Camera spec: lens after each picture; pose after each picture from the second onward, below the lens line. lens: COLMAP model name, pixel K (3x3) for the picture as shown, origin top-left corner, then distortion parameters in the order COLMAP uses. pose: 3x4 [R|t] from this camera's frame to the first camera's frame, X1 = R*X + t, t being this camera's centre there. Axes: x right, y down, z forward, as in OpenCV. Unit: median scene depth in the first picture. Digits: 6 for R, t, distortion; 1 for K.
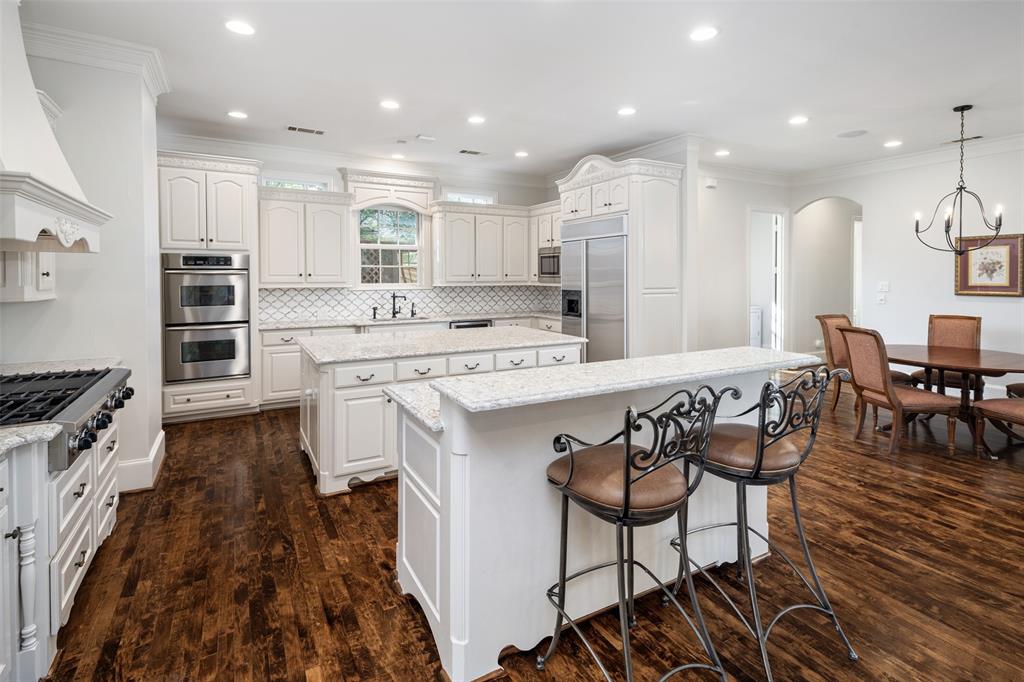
lens RADIAL K [[506.9, 0, 512.6], [0, 506.9, 300.0], [0, 0, 1]] dist [0.051828, -0.000119]
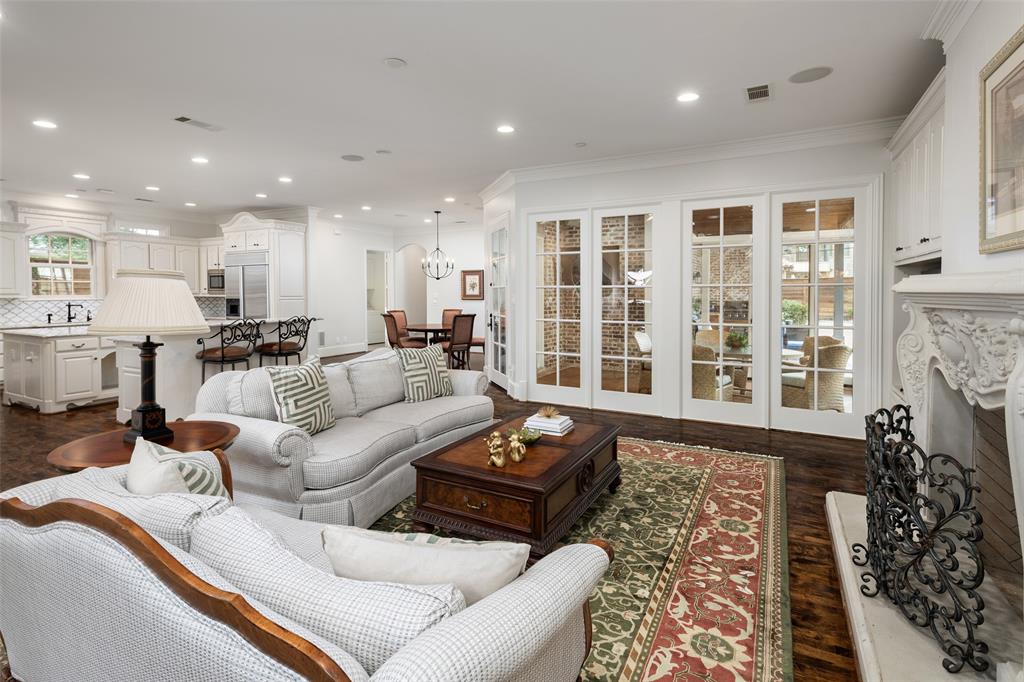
lens RADIAL K [[506.9, 0, 512.6], [0, 506.9, 300.0], [0, 0, 1]] dist [0.051828, -0.000119]
pose [[0.848325, -0.010479, 0.529372, 0.011438], [0.027388, 0.999334, -0.024107, 0.041616], [-0.528766, 0.034949, 0.848048, -0.695893]]
